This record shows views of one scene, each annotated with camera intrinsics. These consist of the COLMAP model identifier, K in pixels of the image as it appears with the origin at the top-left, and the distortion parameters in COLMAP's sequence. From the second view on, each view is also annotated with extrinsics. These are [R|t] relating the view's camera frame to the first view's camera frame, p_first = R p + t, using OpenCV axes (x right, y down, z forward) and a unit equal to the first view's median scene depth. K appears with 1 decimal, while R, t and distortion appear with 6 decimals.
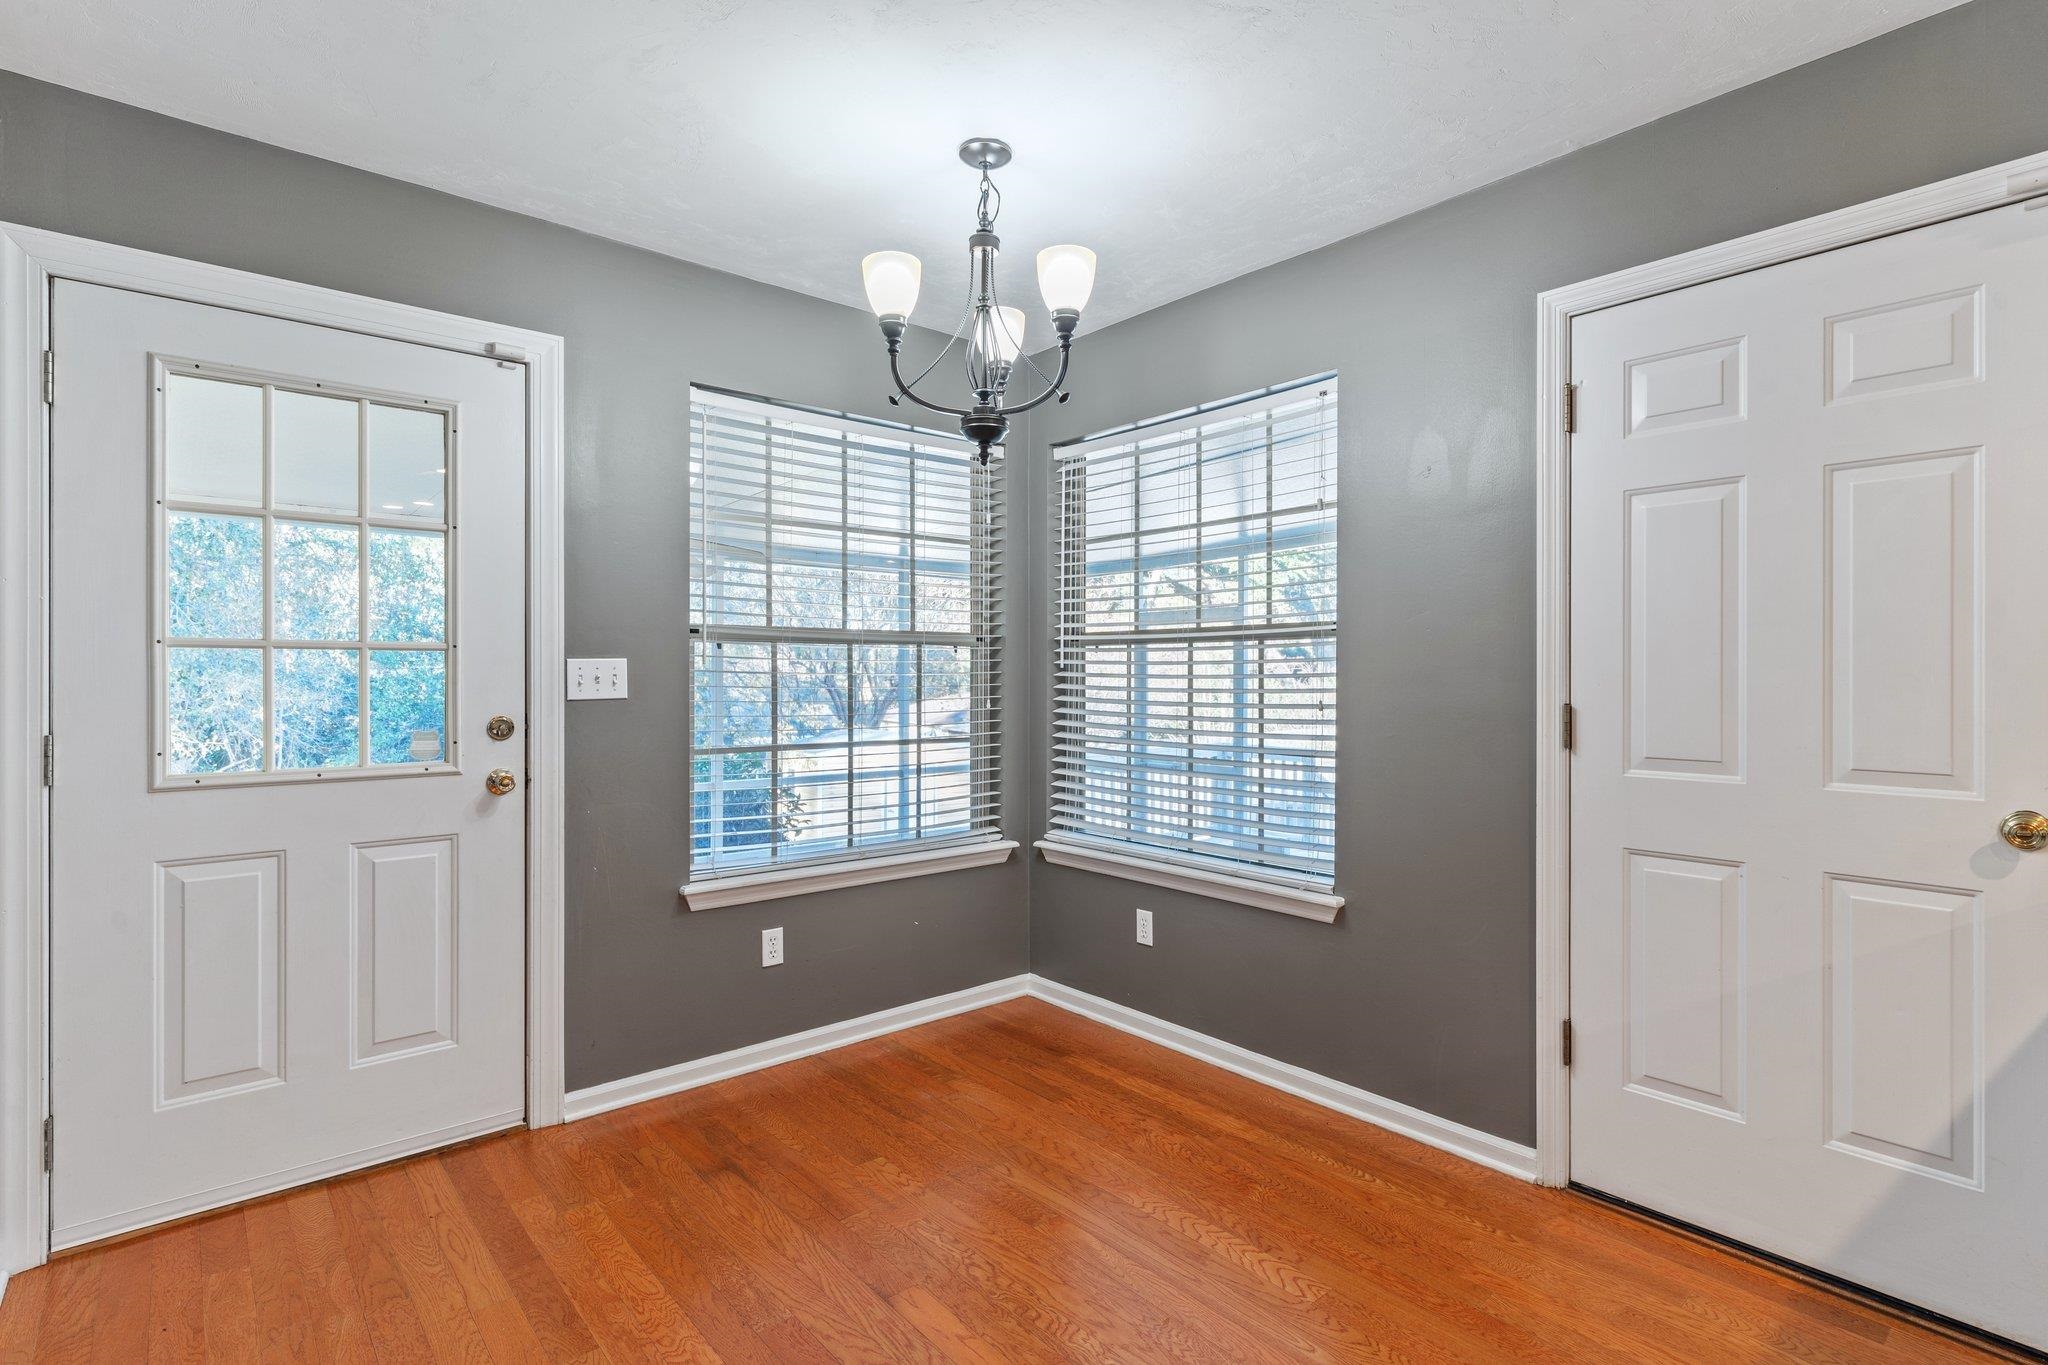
lens RADIAL K [[985.8, 0, 1011.8], [0, 985.8, 667.0], [0, 0, 1]] dist [-0.000066, 0.000206]
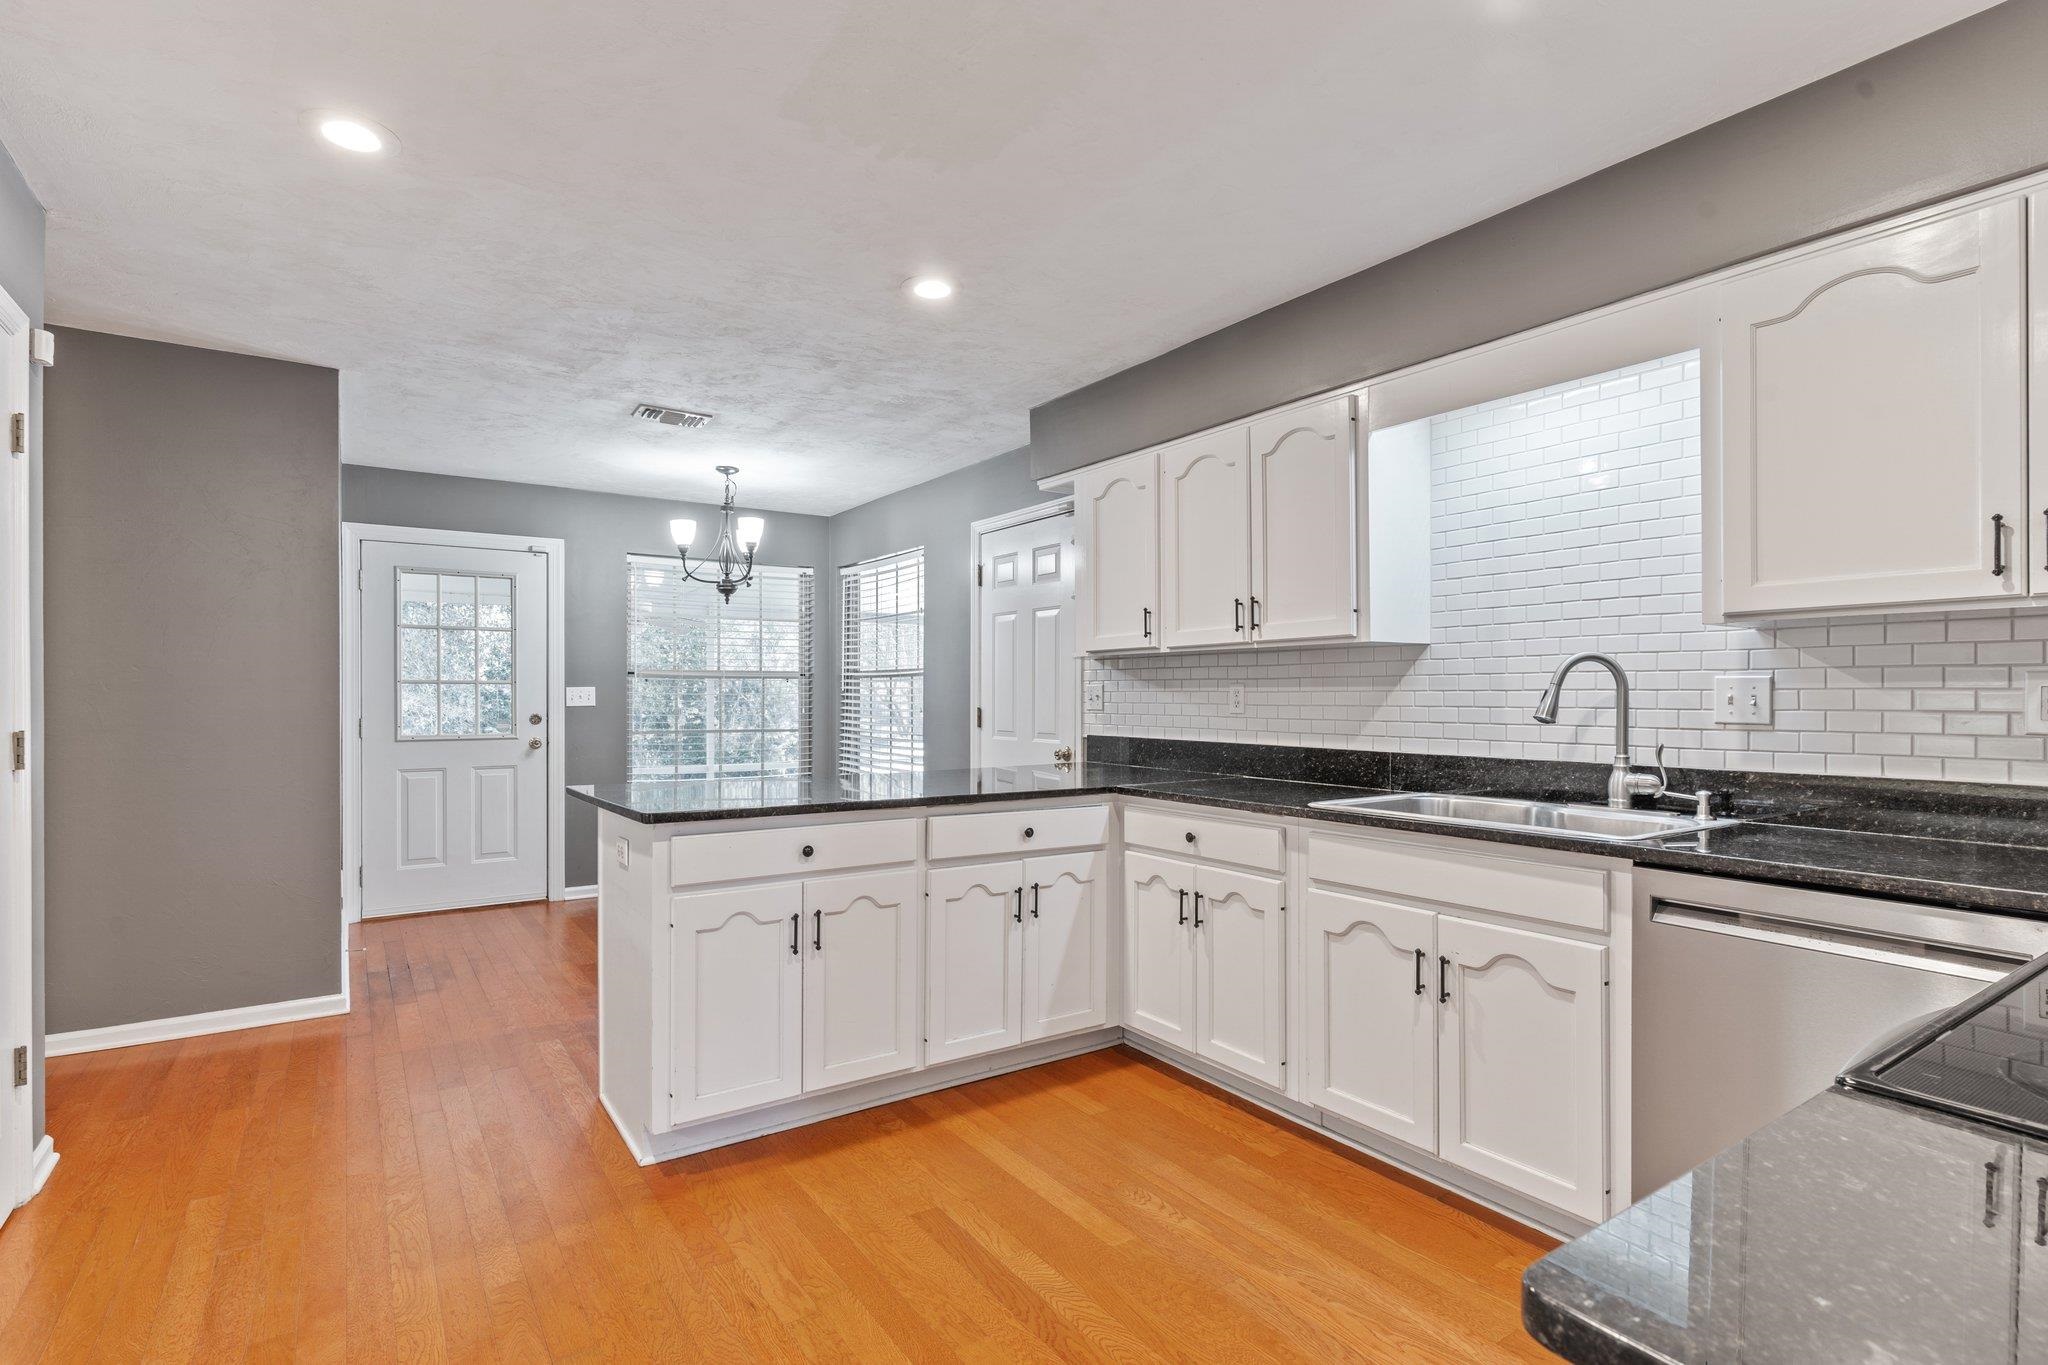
lens RADIAL K [[985.8, 0, 1010.8], [0, 985.8, 690.3], [0, 0, 1]] dist [-0.000066, 0.000206]
pose [[0.994064, -0.000811, -0.108795, 0.780228], [0.001072, 0.999997, 0.002345, -0.006425], [0.108793, -0.002448, 0.994061, -1.081526]]
